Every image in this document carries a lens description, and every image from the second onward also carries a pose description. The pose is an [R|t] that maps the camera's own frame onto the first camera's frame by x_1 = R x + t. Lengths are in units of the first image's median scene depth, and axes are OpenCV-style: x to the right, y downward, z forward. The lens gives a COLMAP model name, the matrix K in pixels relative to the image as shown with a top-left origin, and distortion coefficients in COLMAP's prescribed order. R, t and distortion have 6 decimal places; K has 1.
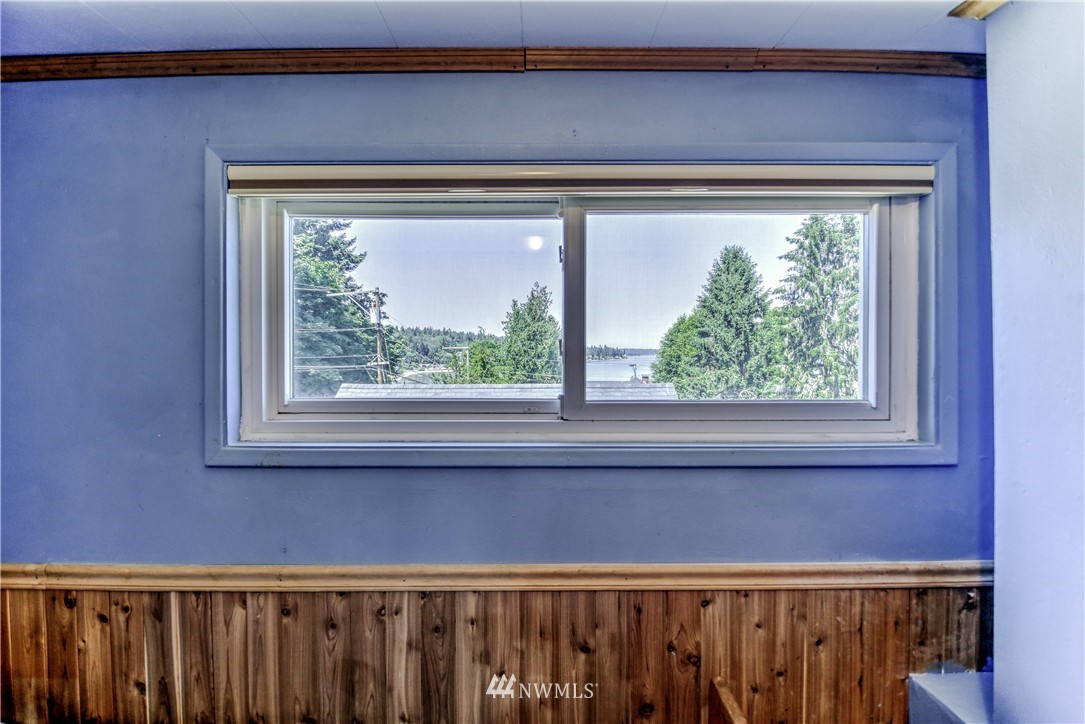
lens RADIAL K [[519.4, 0, 541.2], [0, 519.4, 358.4], [0, 0, 1]] dist [-0.002637, -0.011565]
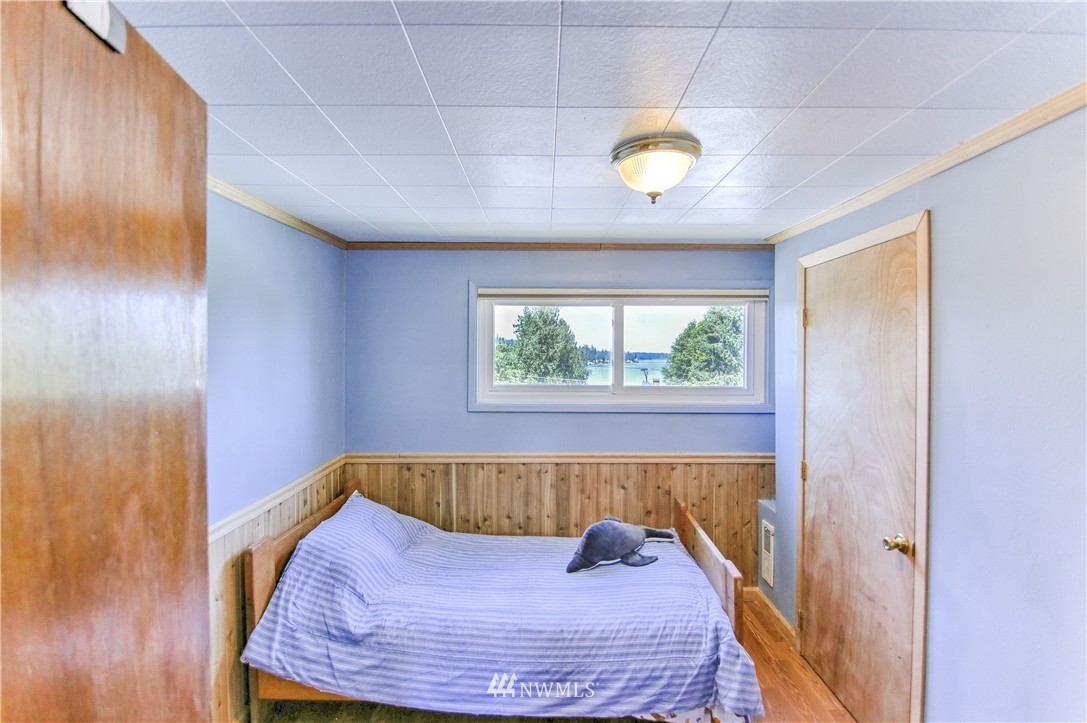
lens RADIAL K [[520.4, 0, 542.2], [0, 520.4, 357.9], [0, 0, 1]] dist [-0.002637, -0.011565]
pose [[0.999810, 0.005480, -0.018690, -0.253321], [-0.005623, 0.999955, -0.007636, -0.028589], [0.018647, 0.007740, 0.999796, -1.447219]]
